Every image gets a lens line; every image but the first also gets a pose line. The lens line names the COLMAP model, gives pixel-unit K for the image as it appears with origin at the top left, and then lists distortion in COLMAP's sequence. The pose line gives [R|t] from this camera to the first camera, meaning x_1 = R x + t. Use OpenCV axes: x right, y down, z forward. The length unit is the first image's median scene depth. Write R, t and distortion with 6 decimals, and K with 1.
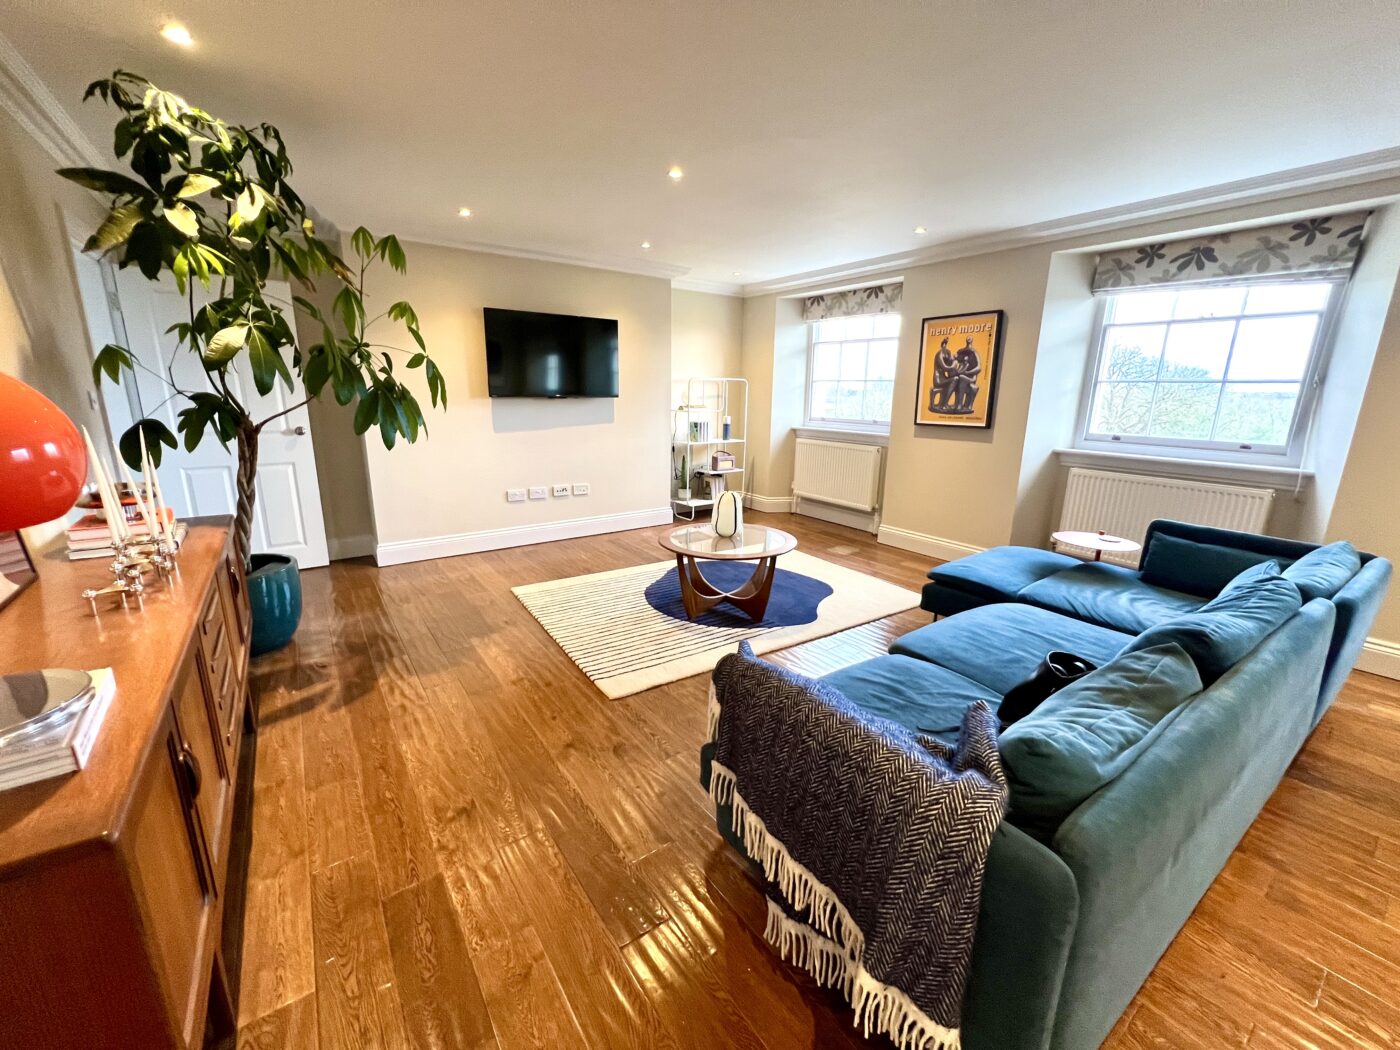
lens RADIAL K [[562.2, 0, 693.6], [0, 562.2, 533.0], [0, 0, 1]] dist [-0.003622, 0.000747]
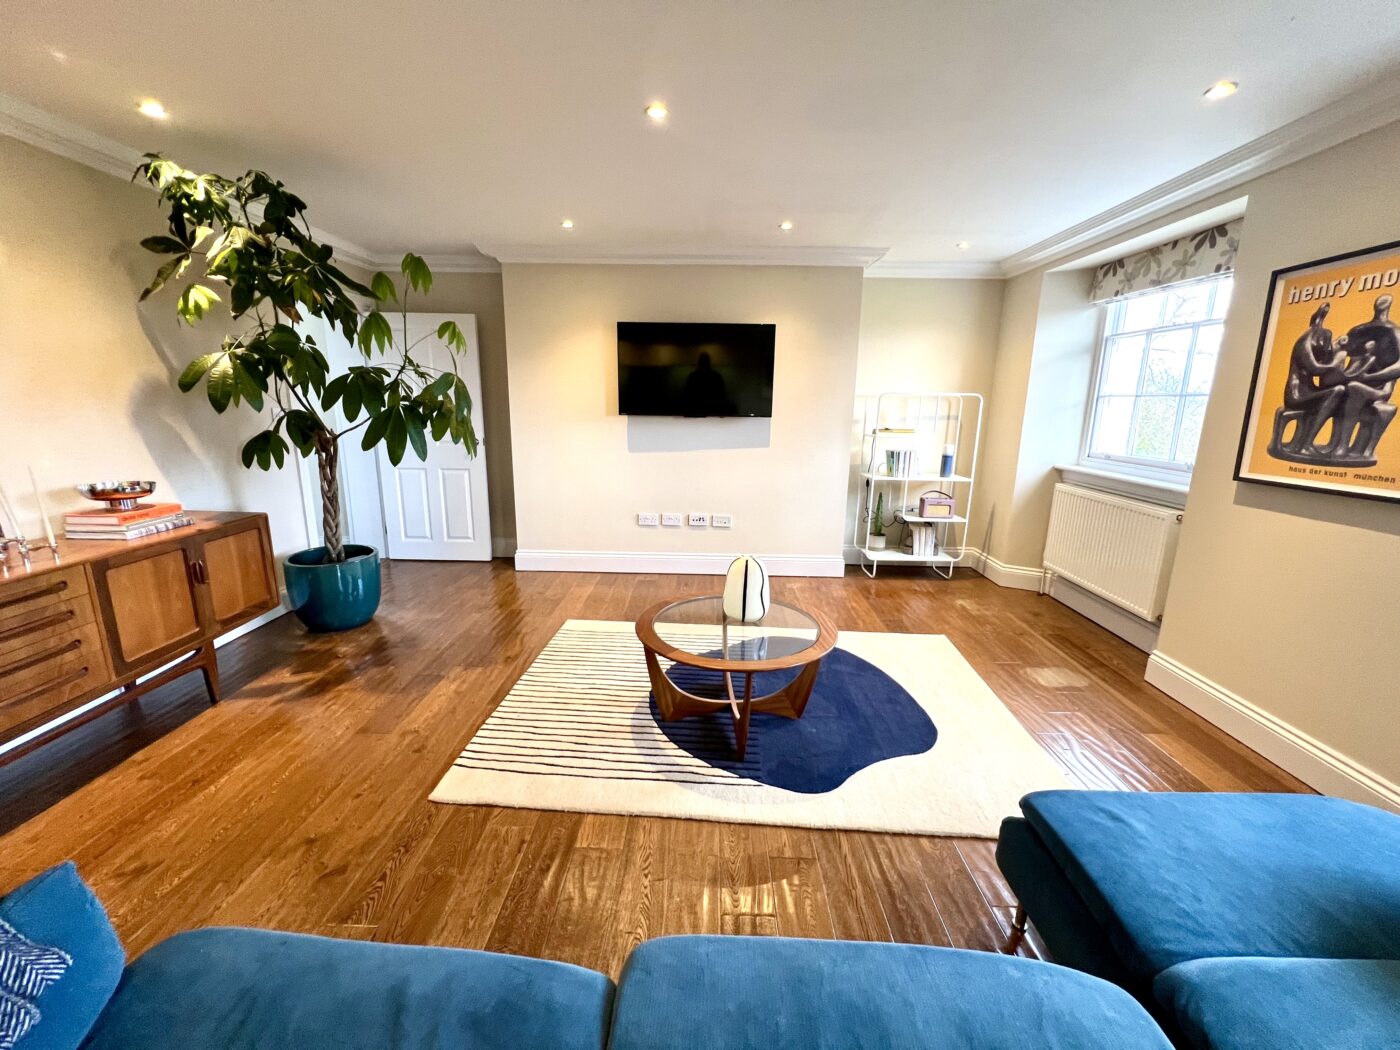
lens RADIAL K [[562.2, 0, 697.8], [0, 562.2, 526.2], [0, 0, 1]] dist [-0.003622, 0.000747]
pose [[0.797380, 0.131271, -0.589028, 0.318345], [-0.153231, 0.988108, 0.012778, -0.084497], [0.583700, 0.080069, 0.808012, 0.311448]]
